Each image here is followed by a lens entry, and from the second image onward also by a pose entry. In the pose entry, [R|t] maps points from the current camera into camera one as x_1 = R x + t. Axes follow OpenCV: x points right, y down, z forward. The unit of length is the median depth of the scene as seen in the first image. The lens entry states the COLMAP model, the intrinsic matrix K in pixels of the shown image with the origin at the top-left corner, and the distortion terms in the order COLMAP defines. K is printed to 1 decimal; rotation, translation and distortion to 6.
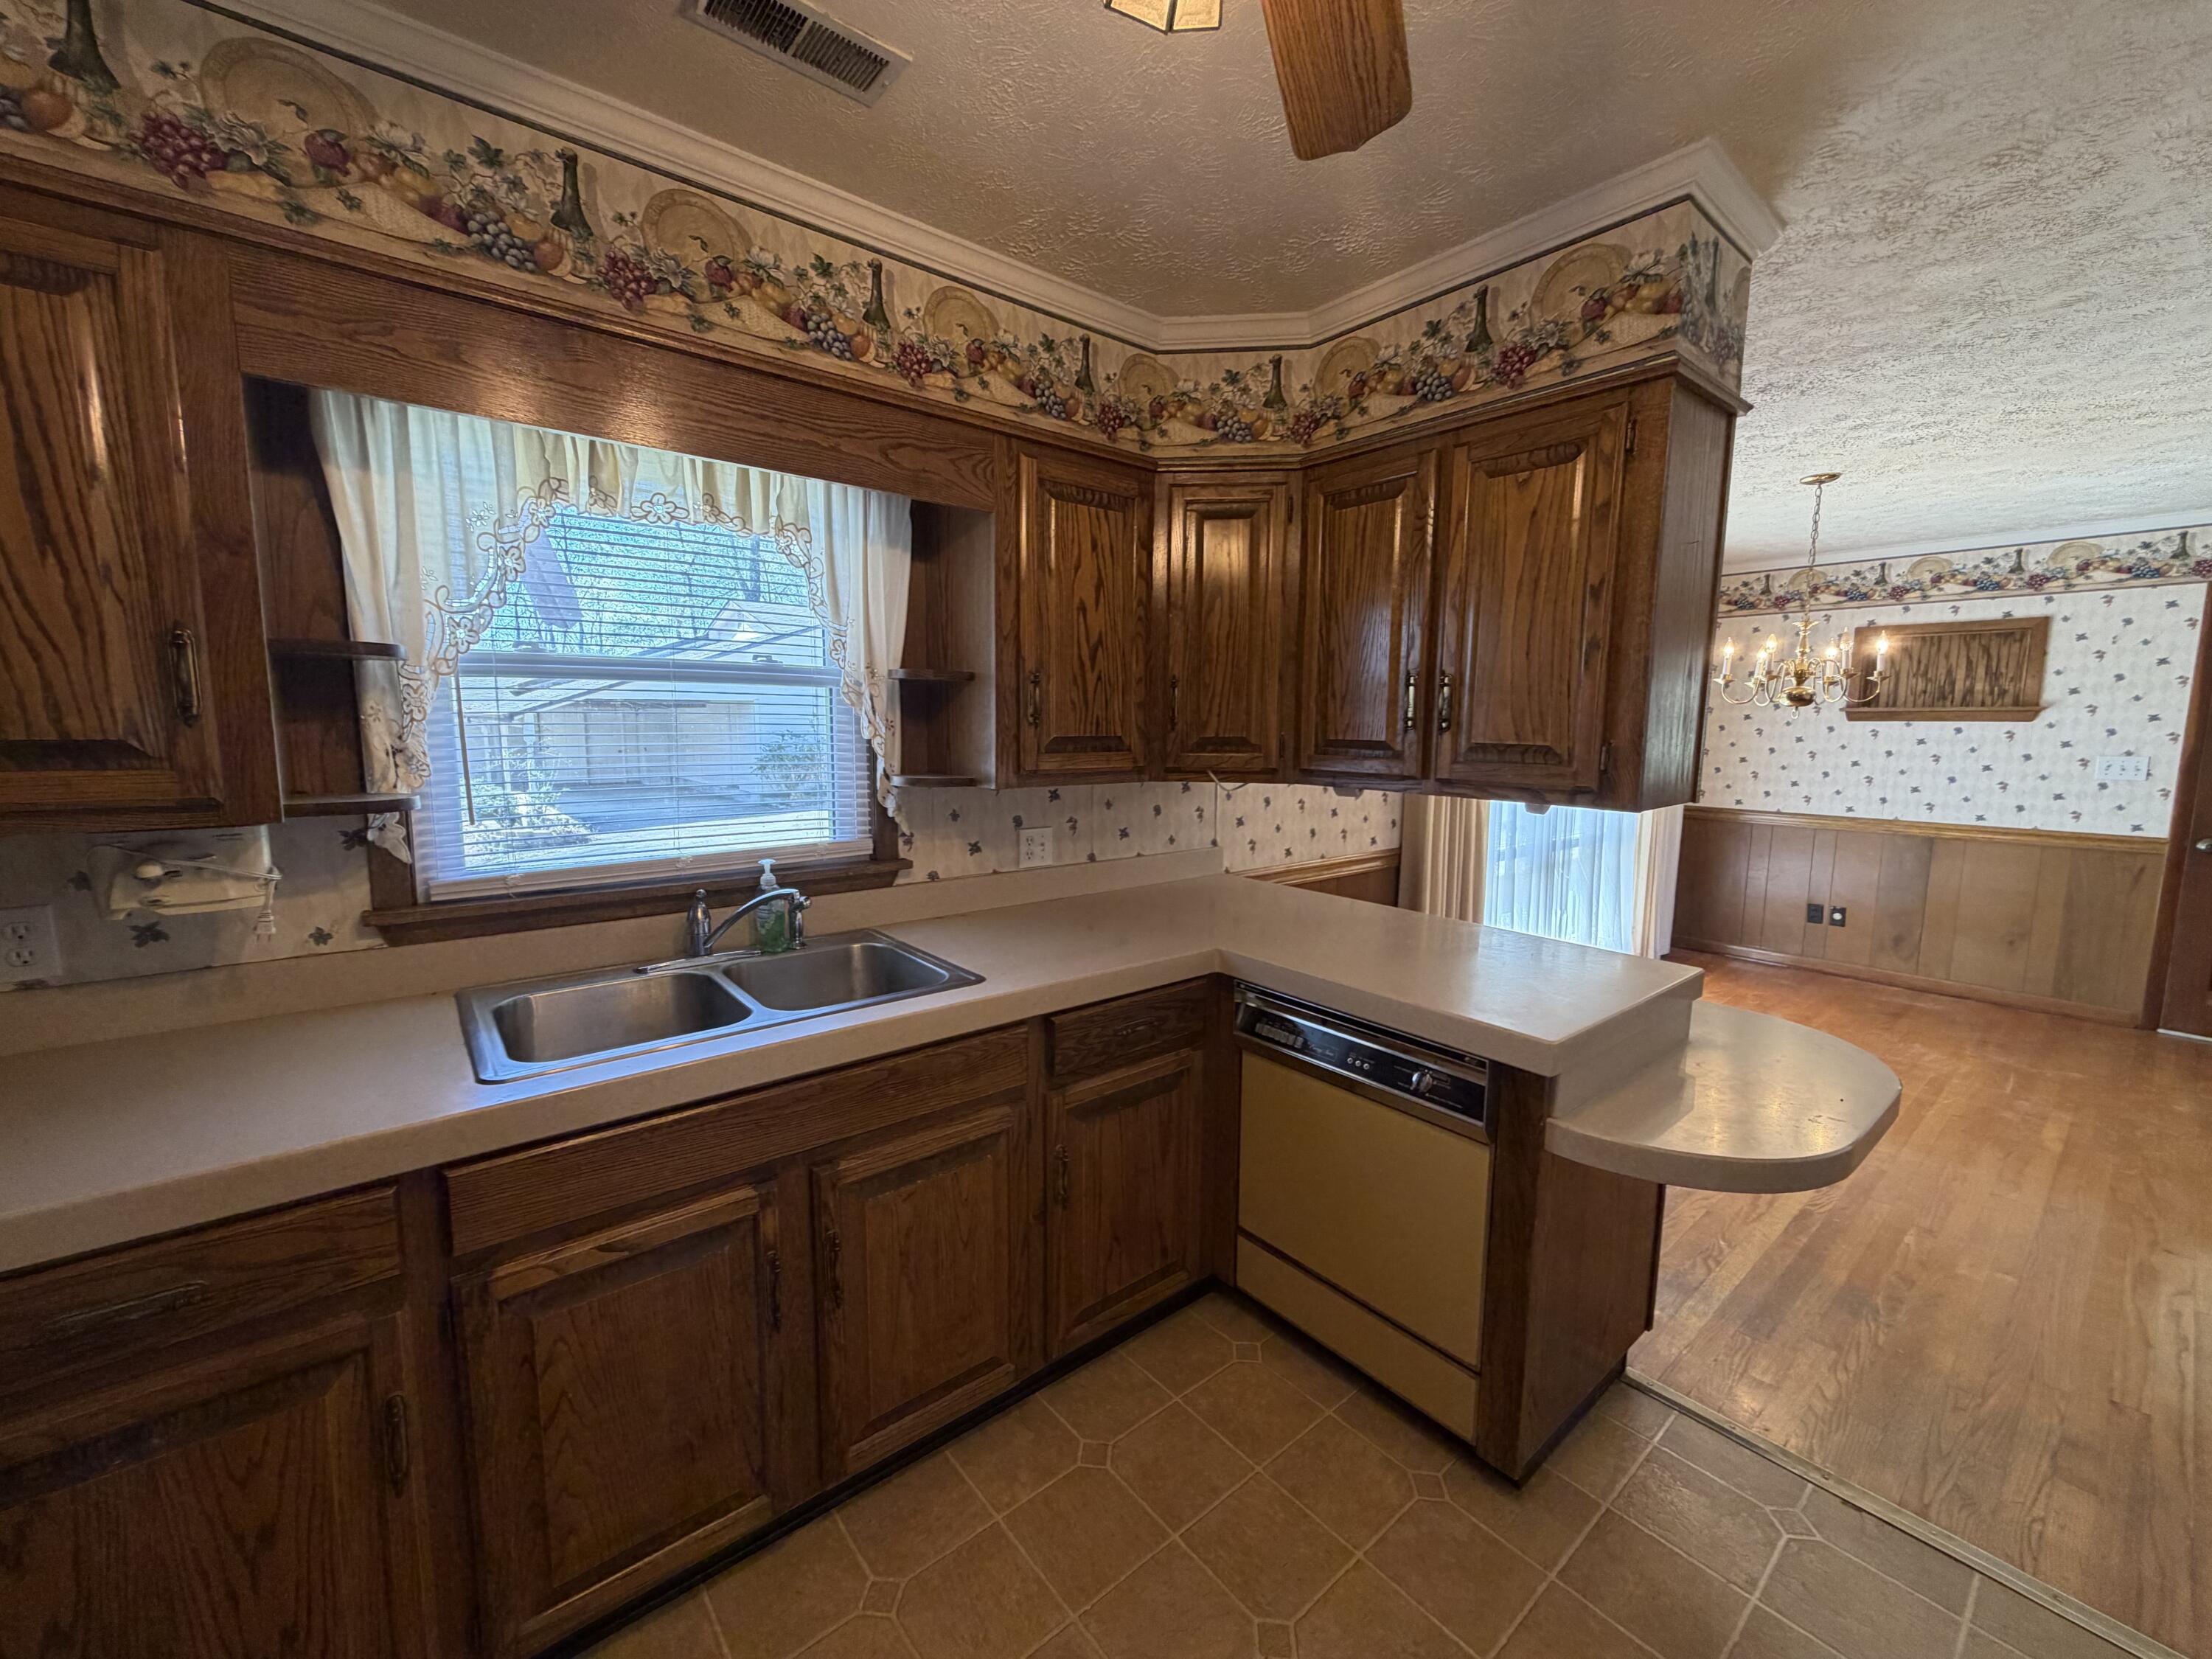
lens RADIAL K [[876.7, 0, 1106.0], [0, 876.7, 829.5], [0, 0, 1]] dist [0.001065, 0.000261]
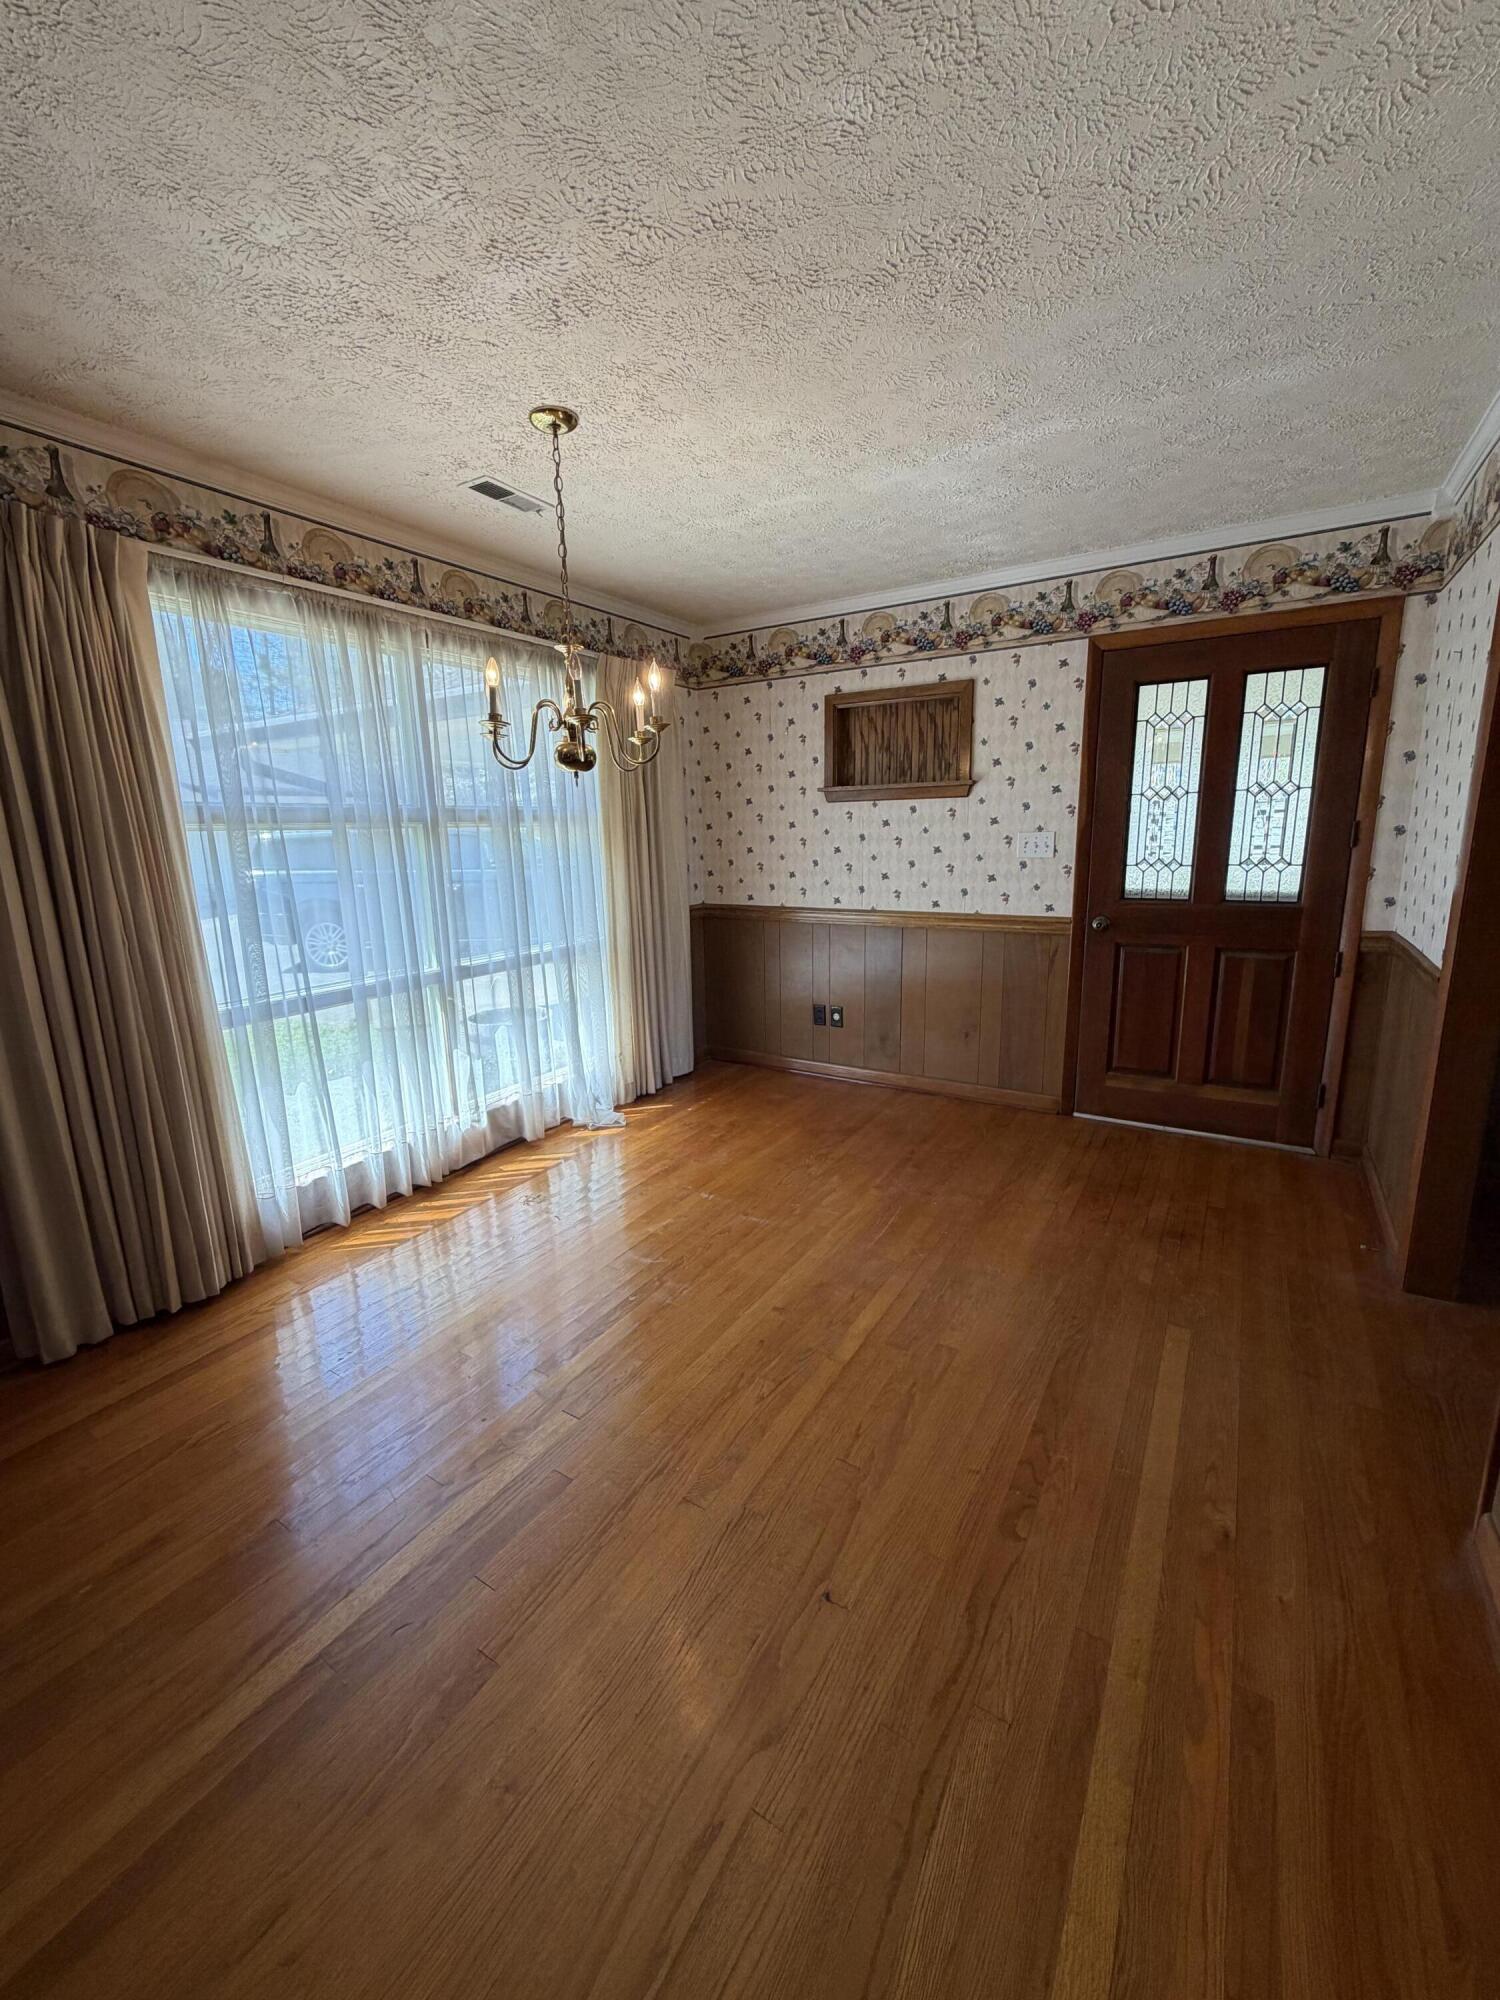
lens RADIAL K [[795.6, 0, 754.0], [0, 795.6, 991.0], [0, 0, 1]] dist [0.000929, -0.000020]
pose [[0.943389, -0.092156, 0.318630, 0.559983], [0.067499, 0.993866, 0.087603, -0.009028], [-0.324749, -0.061136, 0.943822, 0.272910]]
